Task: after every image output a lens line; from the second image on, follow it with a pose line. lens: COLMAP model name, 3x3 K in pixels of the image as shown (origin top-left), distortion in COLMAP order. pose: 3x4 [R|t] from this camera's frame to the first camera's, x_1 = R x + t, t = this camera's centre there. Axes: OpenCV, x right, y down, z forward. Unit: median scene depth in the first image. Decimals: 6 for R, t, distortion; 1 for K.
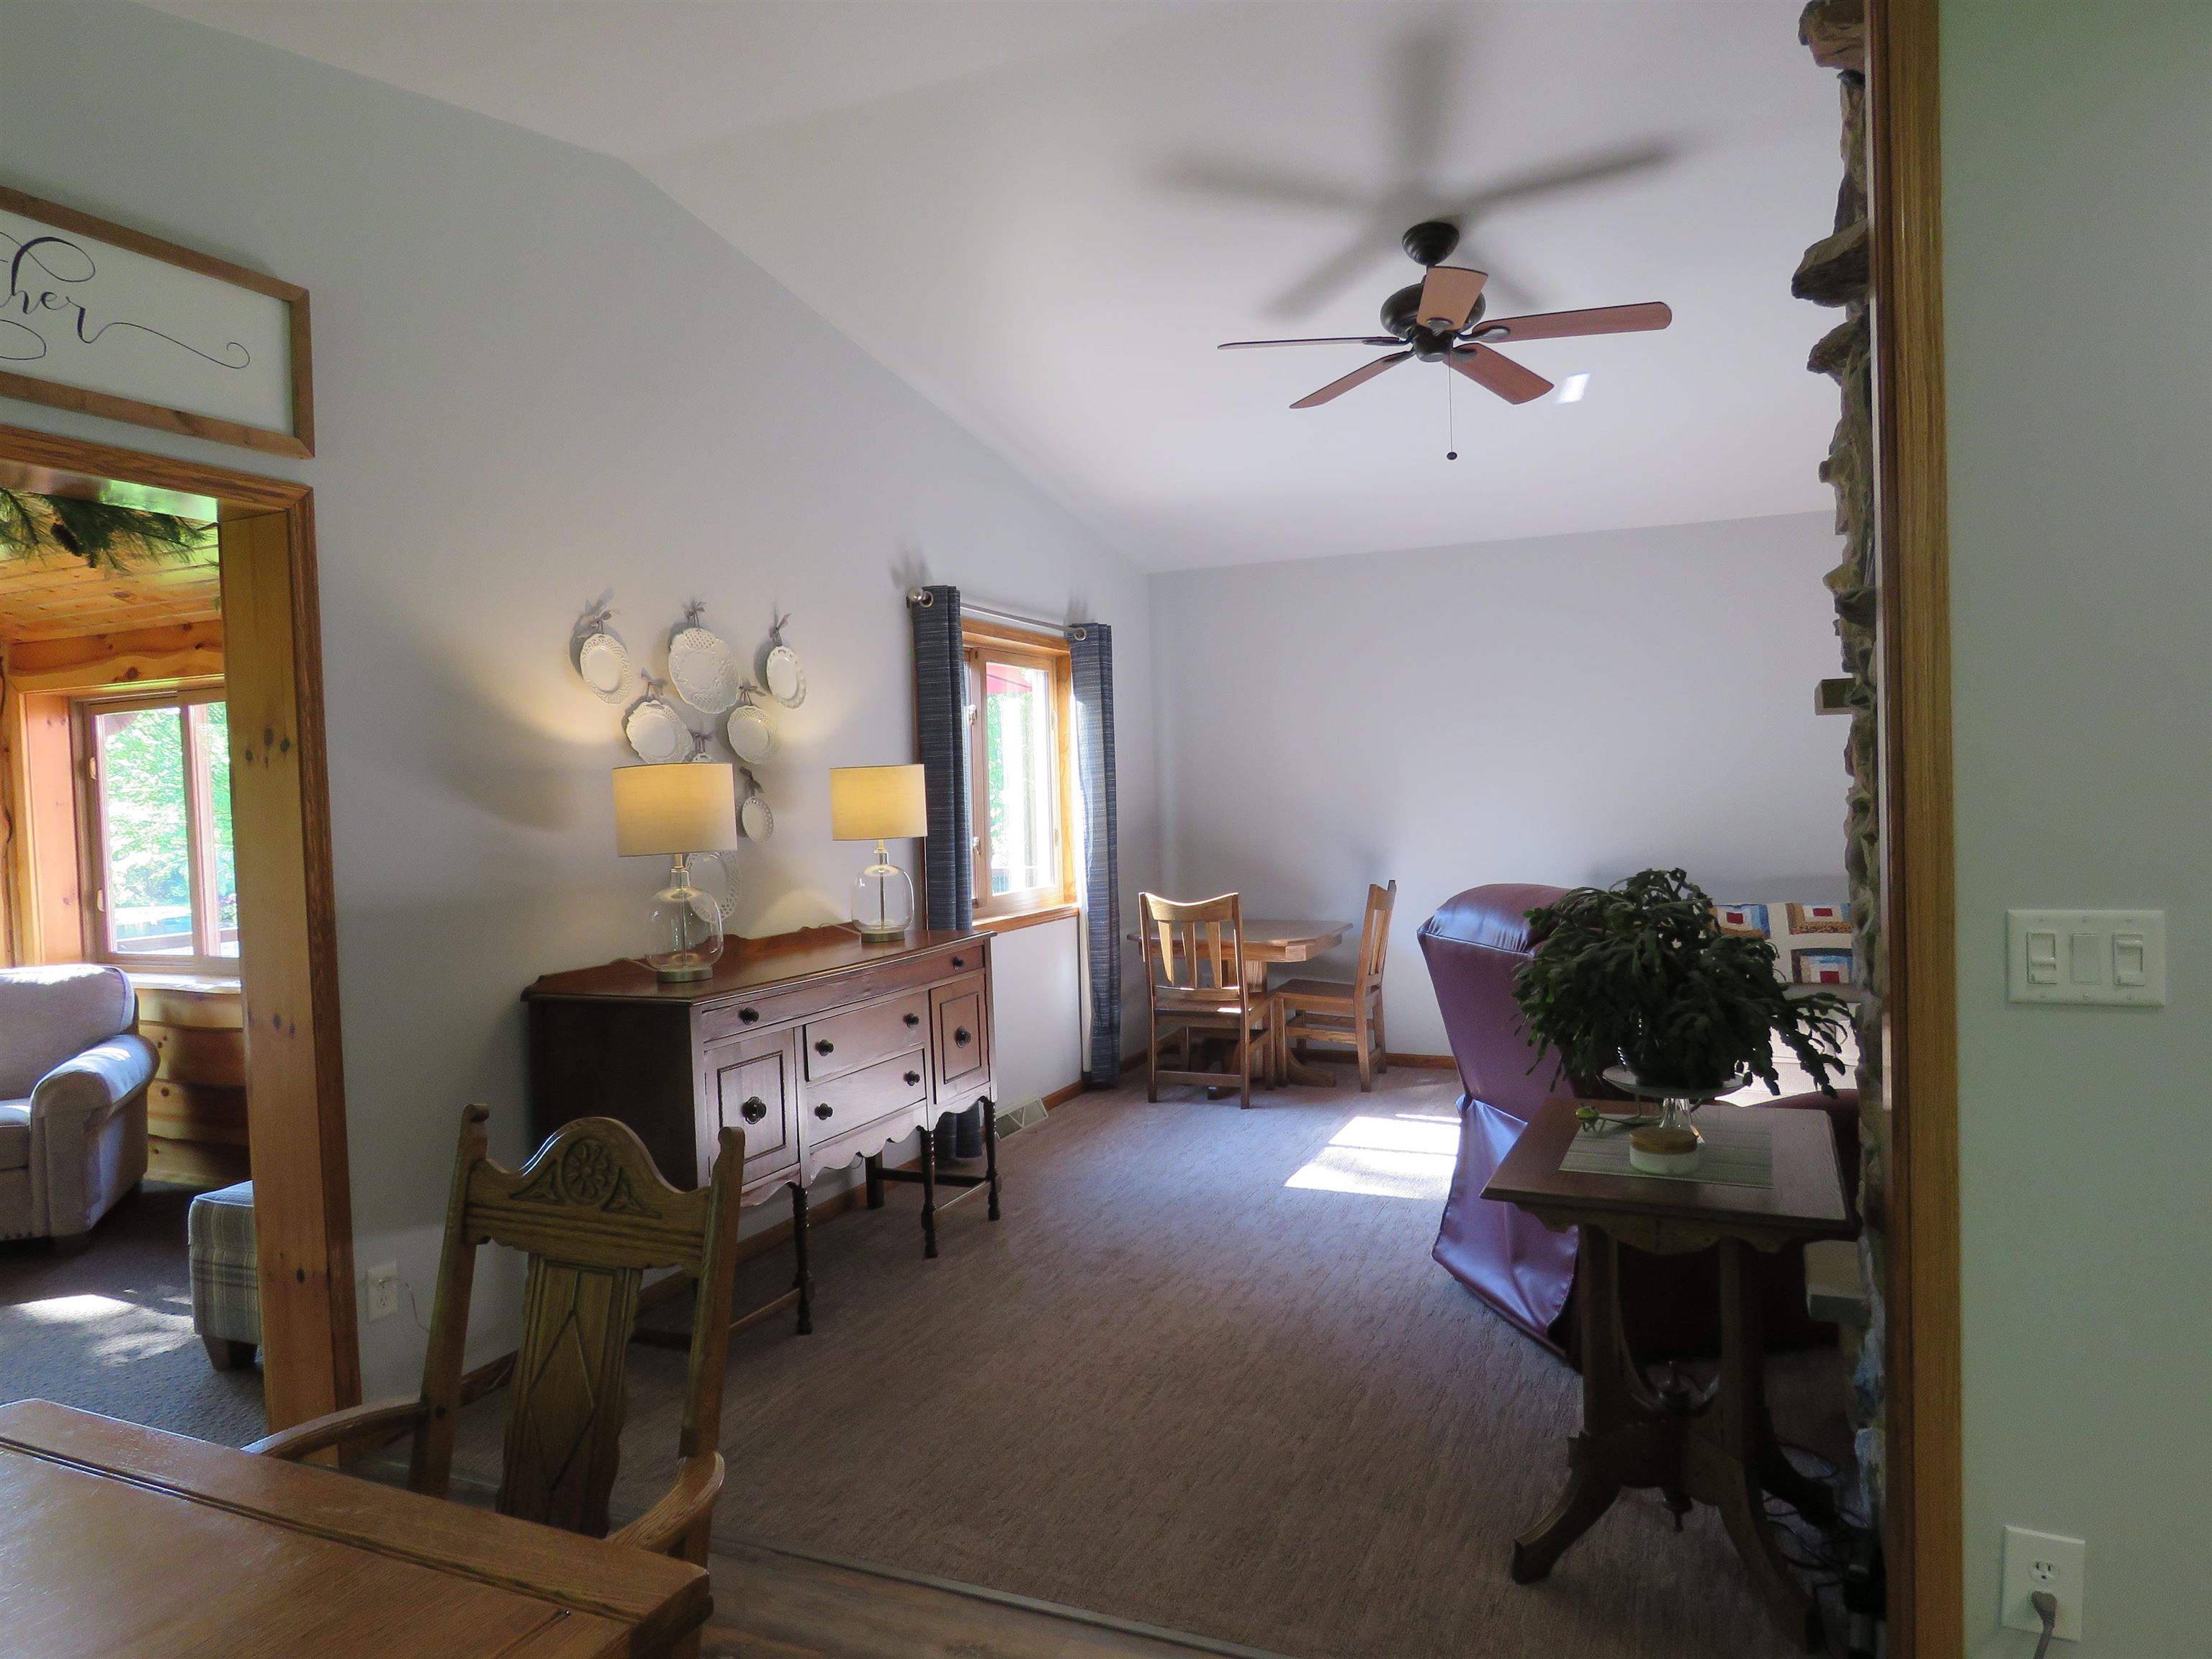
lens RADIAL K [[1408.7, 0, 1108.6], [0, 1408.7, 829.7], [0, 0, 1]] dist [-0.005222, 0.004791]
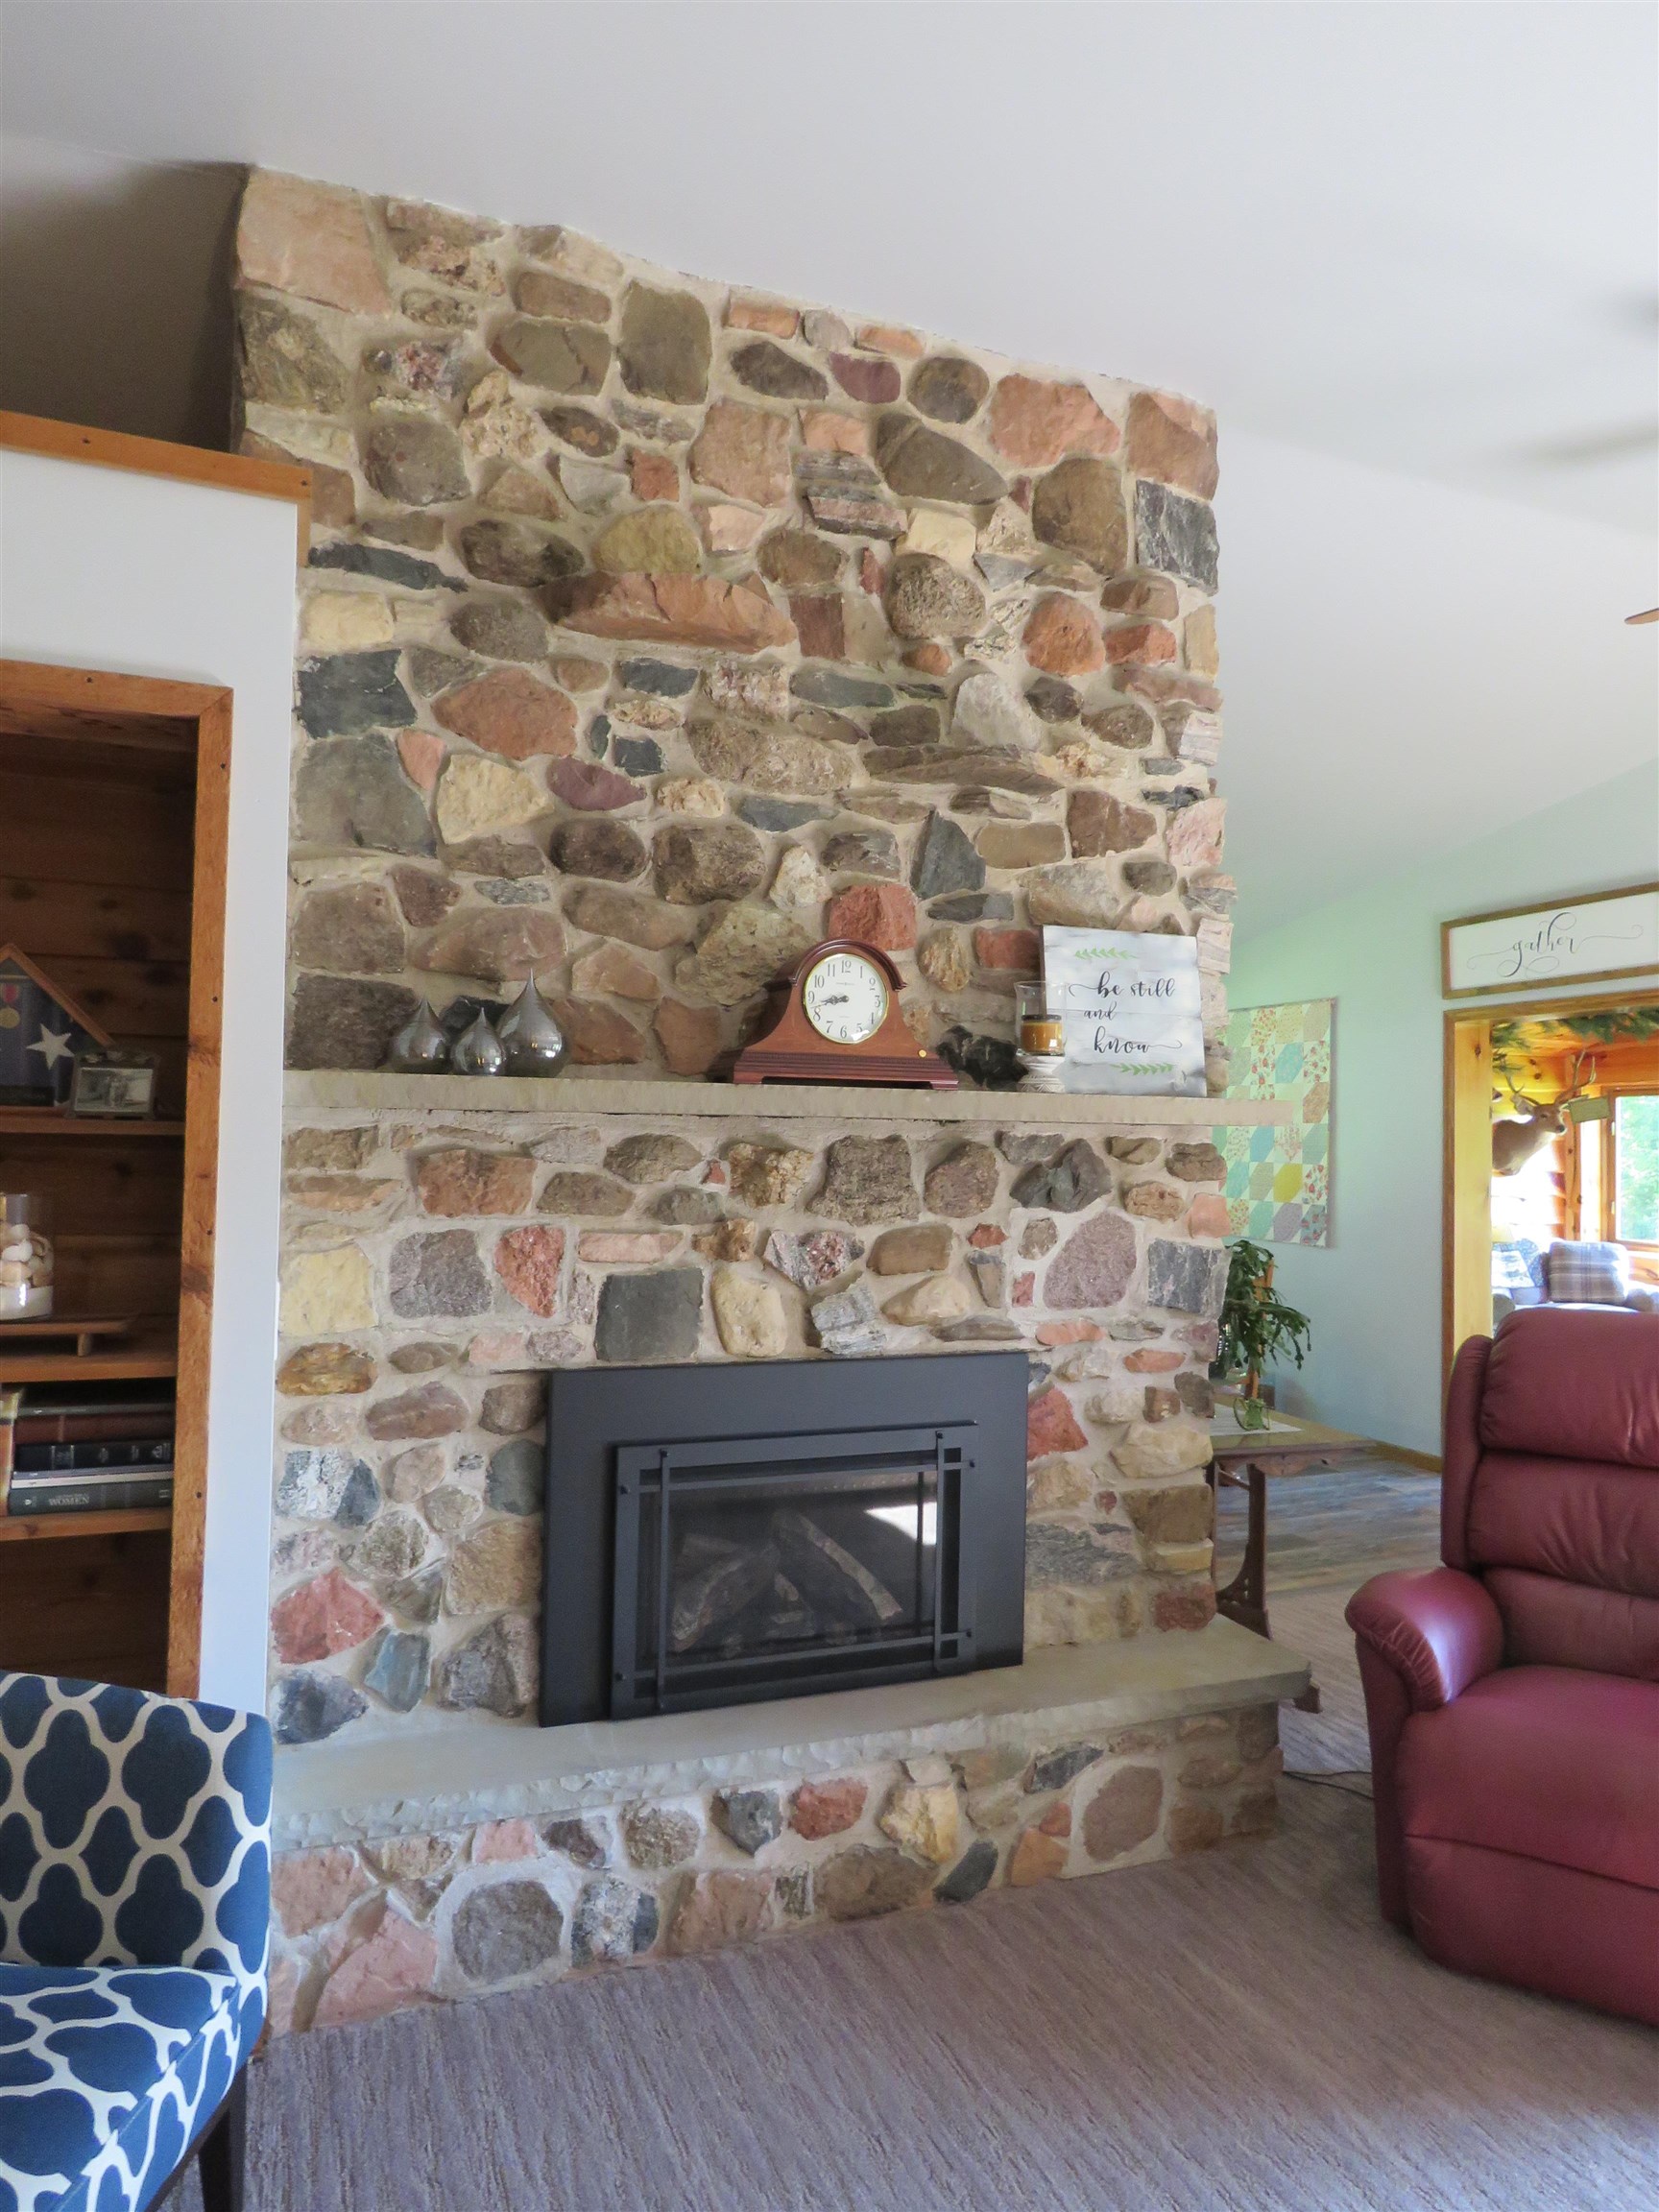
lens RADIAL K [[1408.7, 0, 839.9], [0, 1408.7, 1093.8], [0, 0, 1]] dist [-0.005222, 0.004791]
pose [[-0.686211, 0.005254, -0.727383, 1.142899], [-0.009301, 0.999829, 0.015996, -0.099795], [0.727343, 0.017742, -0.686045, 1.131470]]
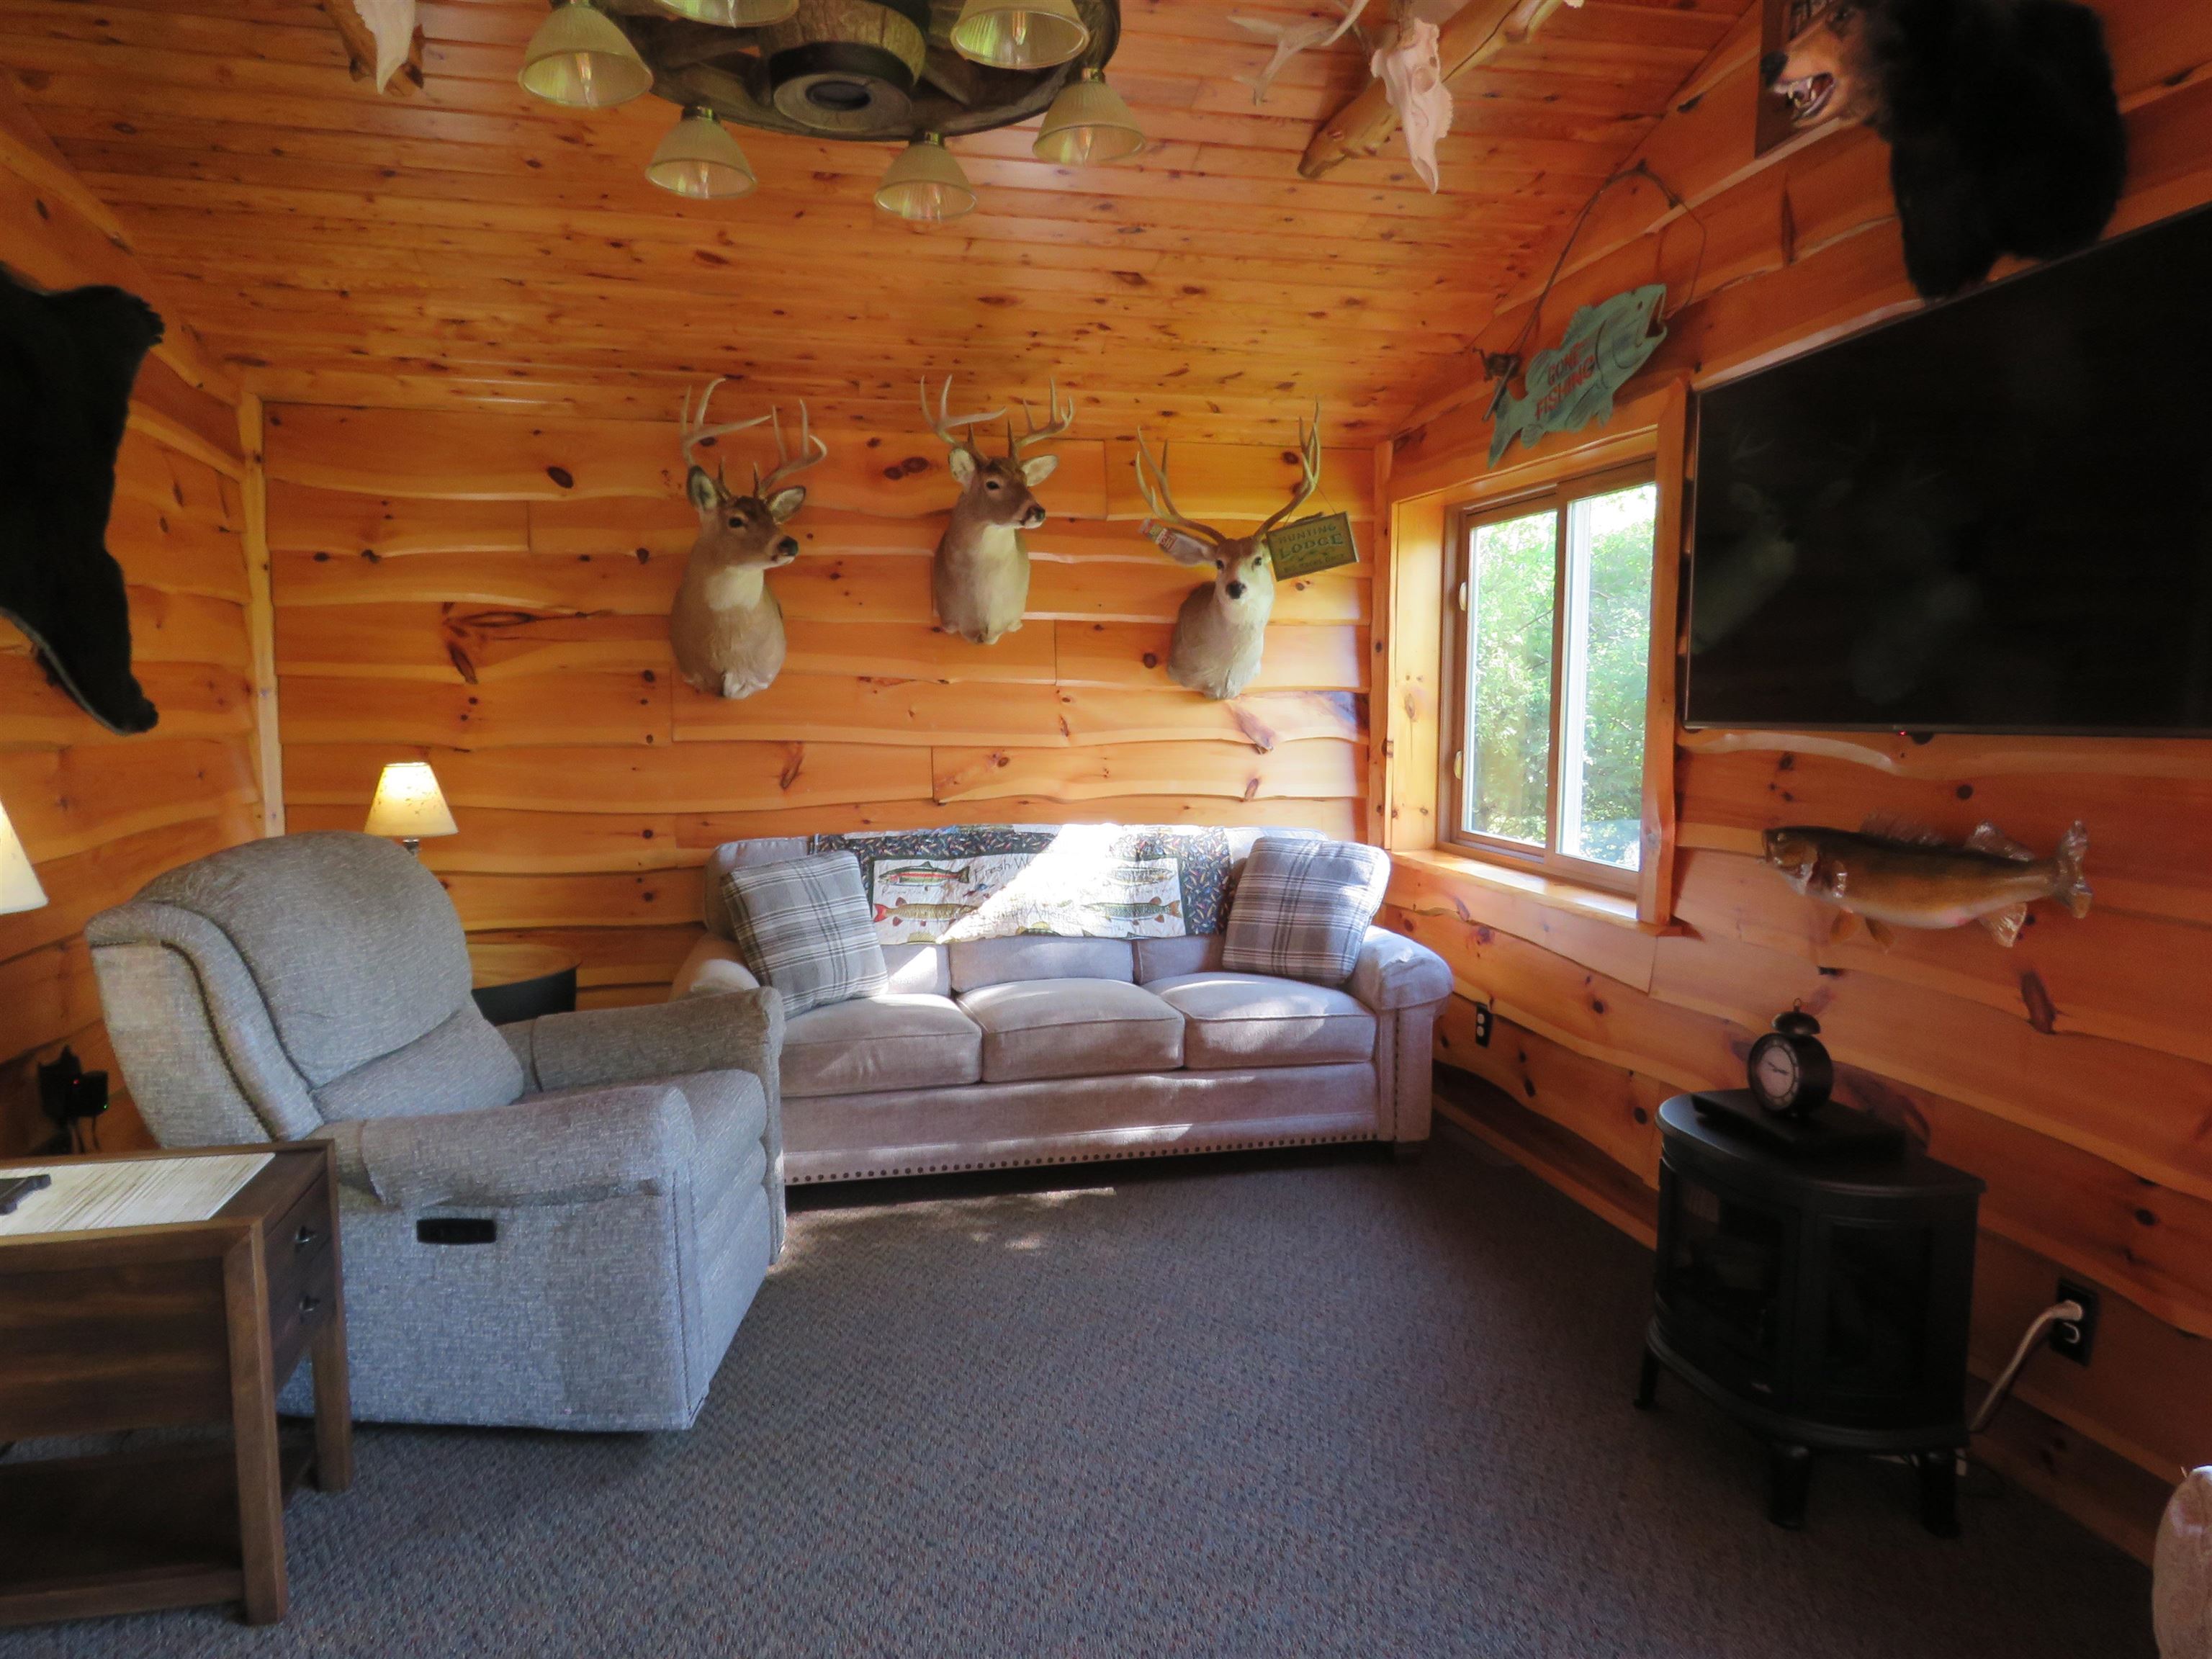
lens RADIAL K [[1408.7, 0, 1103.0], [0, 1408.7, 825.0], [0, 0, 1]] dist [-0.005222, 0.004791]
pose [[-0.788240, 0.099702, -0.607238, -0.704434], [0.014636, 0.989546, 0.143474, 0.009207], [0.615194, 0.104204, -0.781459, 1.174613]]
